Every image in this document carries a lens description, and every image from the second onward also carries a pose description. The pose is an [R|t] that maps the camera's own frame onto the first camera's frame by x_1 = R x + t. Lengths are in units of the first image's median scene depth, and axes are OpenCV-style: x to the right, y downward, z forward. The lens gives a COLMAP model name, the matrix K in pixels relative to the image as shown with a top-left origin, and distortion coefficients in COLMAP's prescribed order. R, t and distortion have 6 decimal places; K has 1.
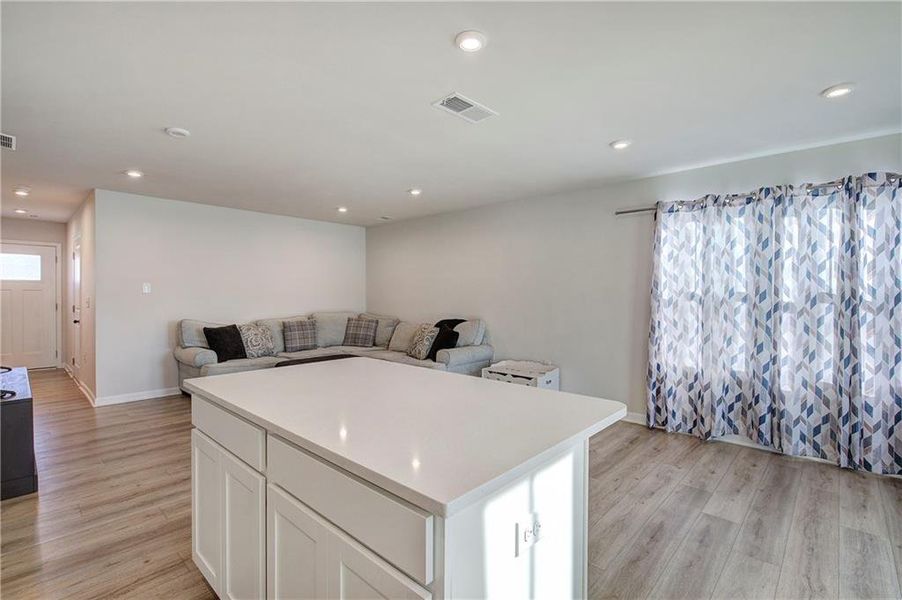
lens RADIAL K [[415.4, 0, 450.0], [0, 415.4, 303.4], [0, 0, 1]] dist [-0.001114, -0.001405]
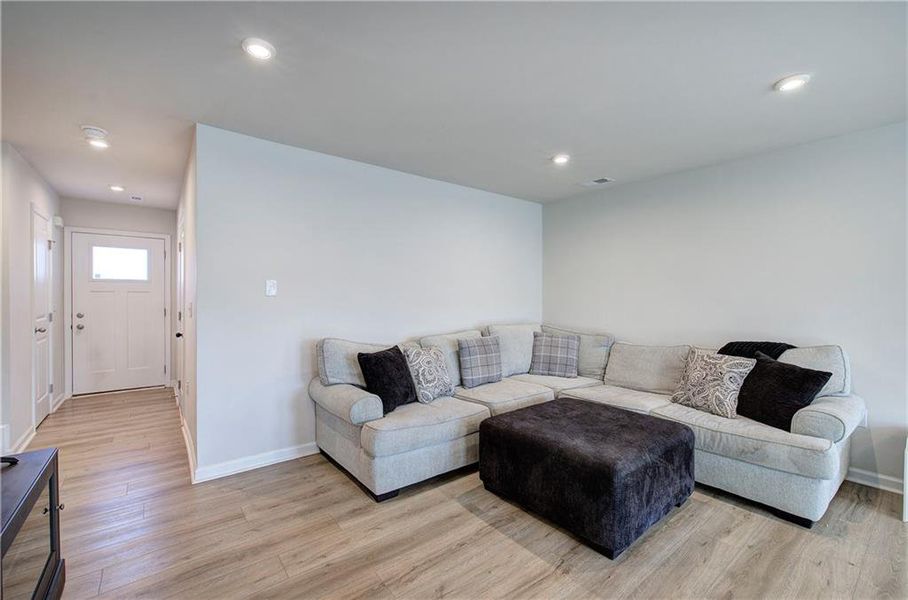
lens RADIAL K [[383.7, 0, 454.1], [0, 383.7, 306.7], [0, 0, 1]] dist [-0.006703, 0.003279]
pose [[0.987879, 0.005589, -0.155128, -0.324812], [-0.004984, 0.999978, 0.004290, -0.010774], [0.155148, -0.003465, 0.987885, 0.415180]]
